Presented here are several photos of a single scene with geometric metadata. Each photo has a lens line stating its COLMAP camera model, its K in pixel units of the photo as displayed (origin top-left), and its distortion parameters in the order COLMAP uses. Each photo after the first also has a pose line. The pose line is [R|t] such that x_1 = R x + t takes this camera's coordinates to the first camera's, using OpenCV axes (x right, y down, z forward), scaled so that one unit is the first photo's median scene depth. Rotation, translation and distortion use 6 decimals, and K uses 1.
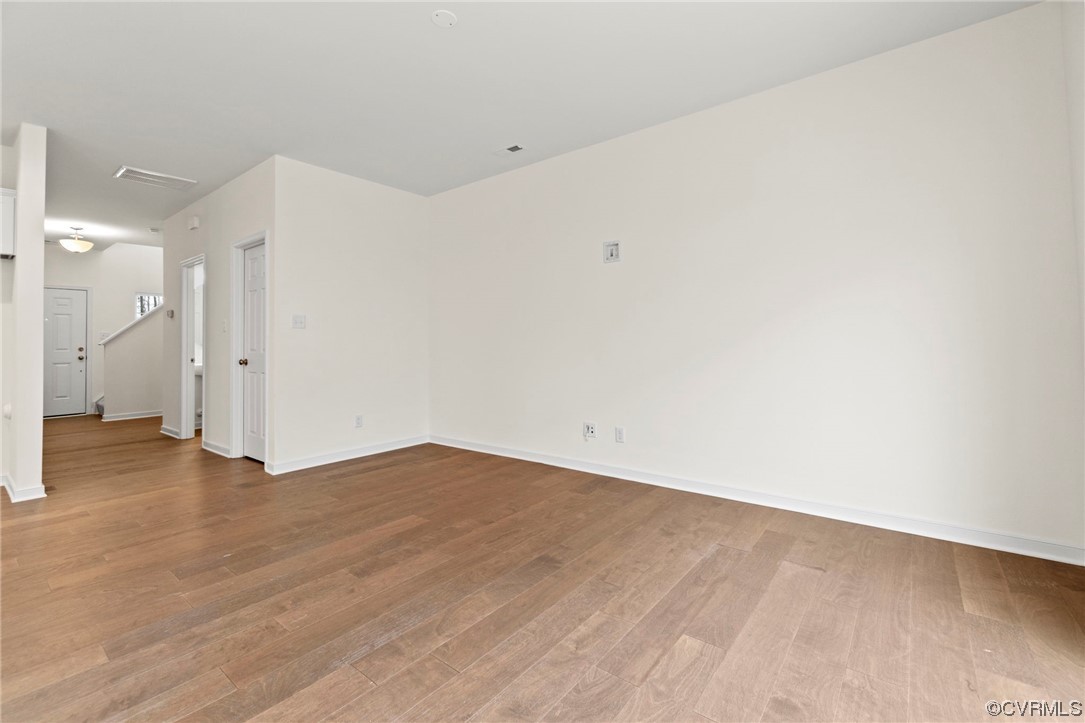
lens RADIAL K [[473.9, 0, 542.8], [0, 473.9, 331.3], [0, 0, 1]] dist [-0.001180, -0.000101]
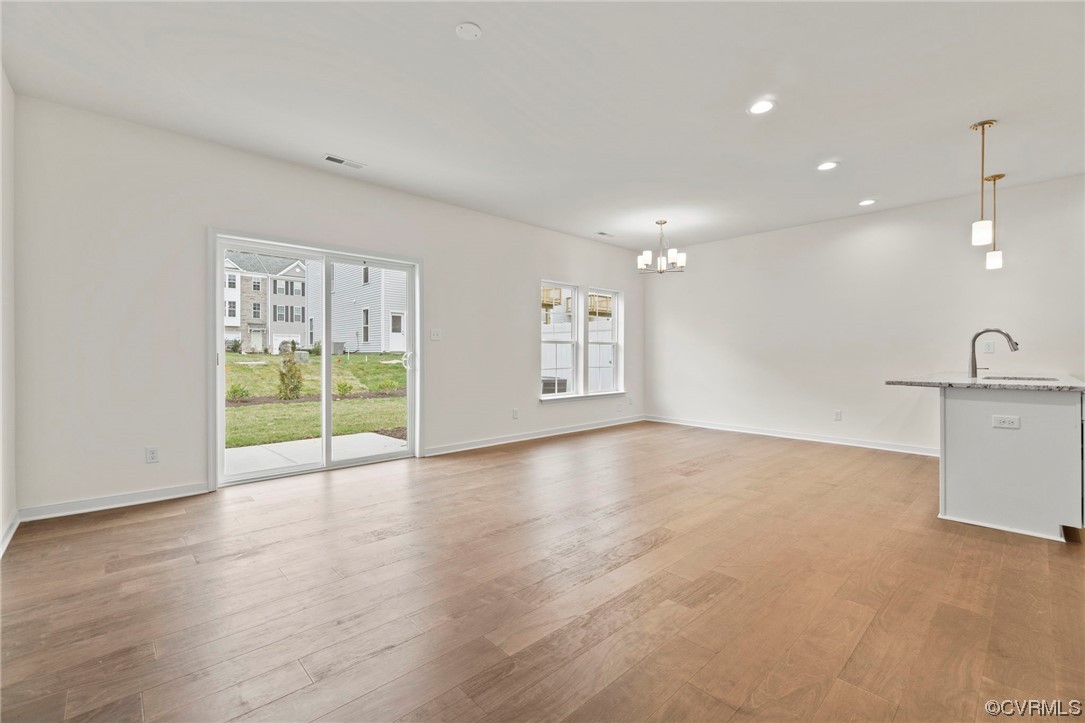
lens RADIAL K [[460.7, 0, 540.1], [0, 460.7, 359.0], [0, 0, 1]] dist [-0.000575, -0.000114]
pose [[-0.988330, 0.009172, 0.152051, -0.424313], [0.005884, 0.999739, -0.022060, 0.049885], [-0.152214, -0.020908, -0.988126, 1.650775]]
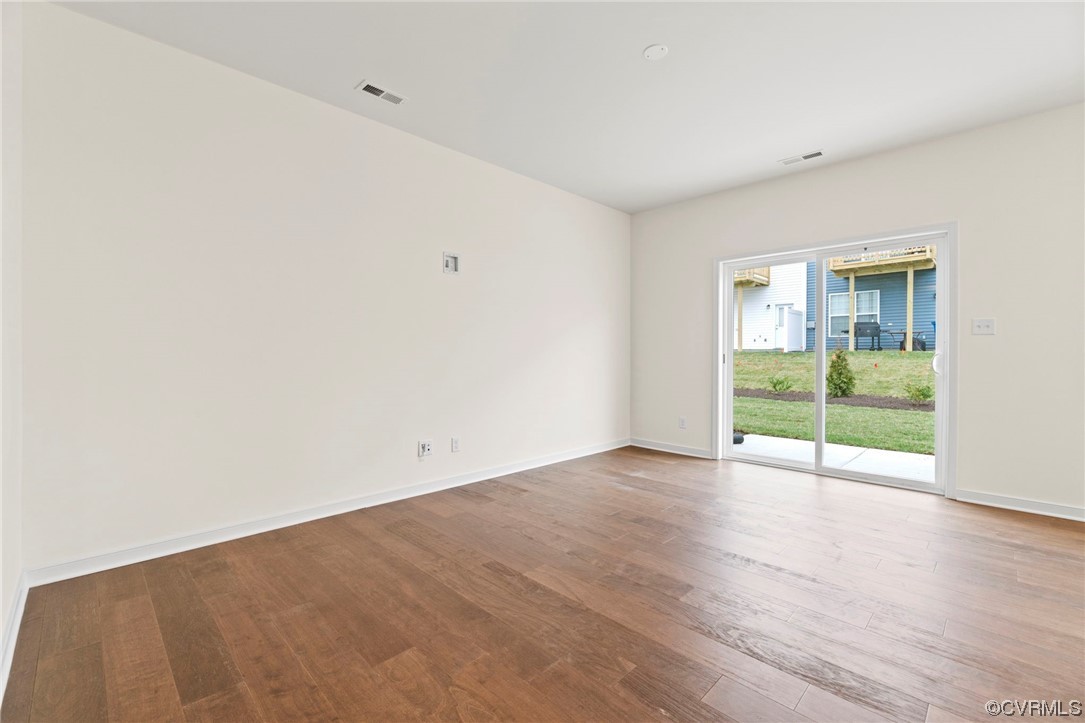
lens RADIAL K [[460.7, 0, 540.1], [0, 460.7, 359.0], [0, 0, 1]] dist [-0.000575, -0.000114]
pose [[0.111962, 0.002020, 0.993710, -1.090878], [-0.032010, 0.999486, 0.001575, 0.035101], [-0.993197, -0.031985, 0.111970, 0.963033]]
